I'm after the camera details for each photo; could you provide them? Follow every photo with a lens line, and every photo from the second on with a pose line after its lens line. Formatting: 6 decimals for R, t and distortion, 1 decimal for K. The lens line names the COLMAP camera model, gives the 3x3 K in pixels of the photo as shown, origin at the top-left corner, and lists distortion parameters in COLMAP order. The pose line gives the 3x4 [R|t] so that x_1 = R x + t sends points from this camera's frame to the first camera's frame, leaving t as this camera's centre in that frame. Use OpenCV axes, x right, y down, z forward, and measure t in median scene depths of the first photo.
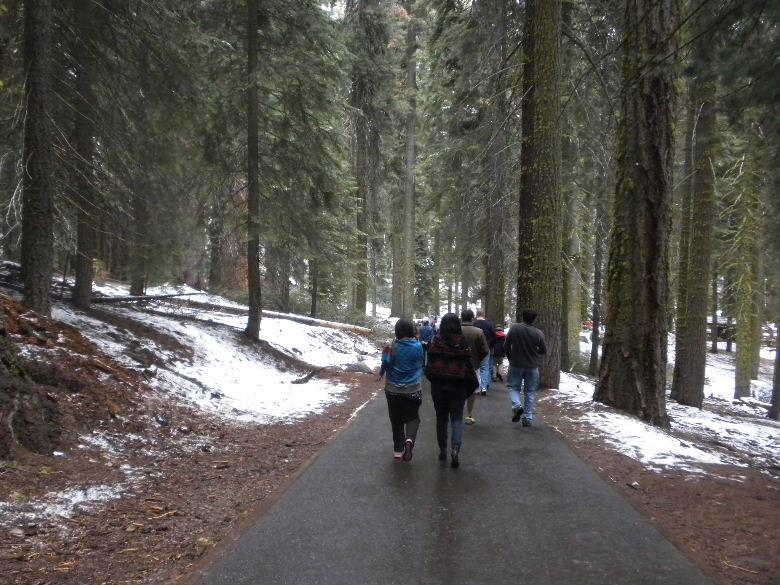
lens RADIAL K [[827.4, 0, 390.0], [0, 827.4, 292.6], [0, 0, 1]] dist [-0.004288, 0.000000]
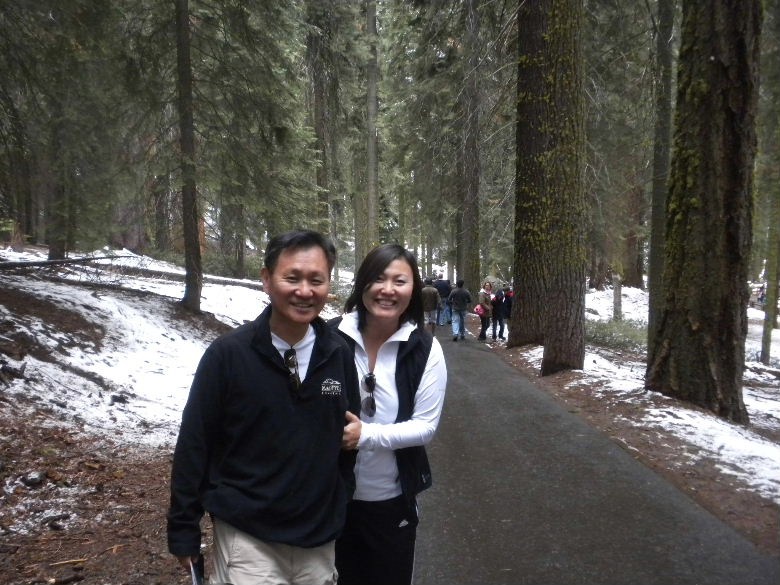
lens RADIAL K [[827.4, 0, 390.3], [0, 827.4, 322.4], [0, 0, 1]] dist [-0.004288, 0.000000]
pose [[0.998739, -0.020927, 0.045633, -0.009144], [0.017232, 0.996652, 0.079924, 0.005773], [-0.047153, -0.079037, 0.995756, 0.187812]]
